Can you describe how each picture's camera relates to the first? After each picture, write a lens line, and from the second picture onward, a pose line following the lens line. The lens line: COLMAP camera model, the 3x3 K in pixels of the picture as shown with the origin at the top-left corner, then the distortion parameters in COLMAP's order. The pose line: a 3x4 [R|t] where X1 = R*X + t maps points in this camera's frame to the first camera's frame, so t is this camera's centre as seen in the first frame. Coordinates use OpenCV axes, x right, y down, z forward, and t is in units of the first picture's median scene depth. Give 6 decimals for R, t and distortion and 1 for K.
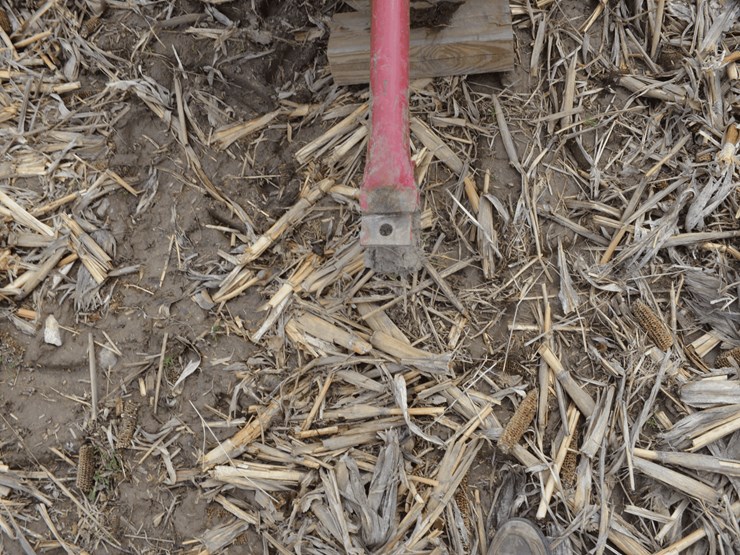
lens RADIAL K [[639.6, 0, 370.0], [0, 639.6, 277.5], [0, 0, 1]] dist [-0.091678, 0.012107]
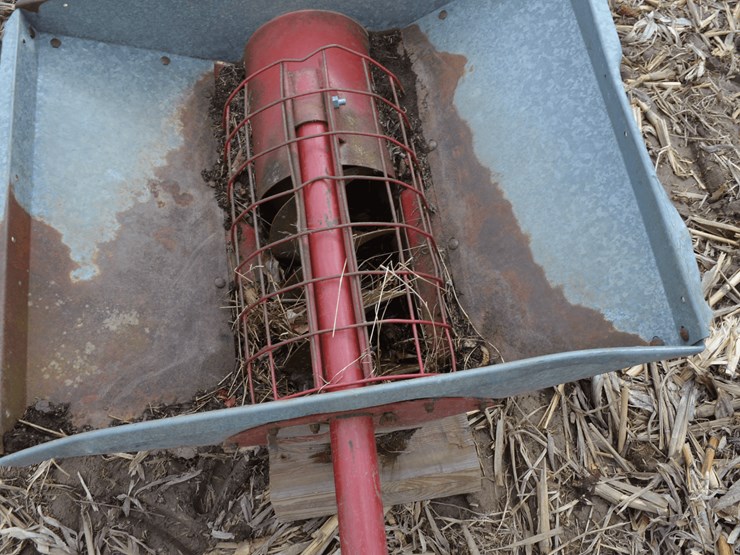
lens RADIAL K [[639.6, 0, 370.0], [0, 639.6, 277.5], [0, 0, 1]] dist [-0.091678, 0.012107]
pose [[0.983227, -0.067899, 0.169275, -0.058519], [0.110235, 0.960645, -0.254968, -0.403872], [-0.145301, 0.269352, 0.952017, 0.083253]]
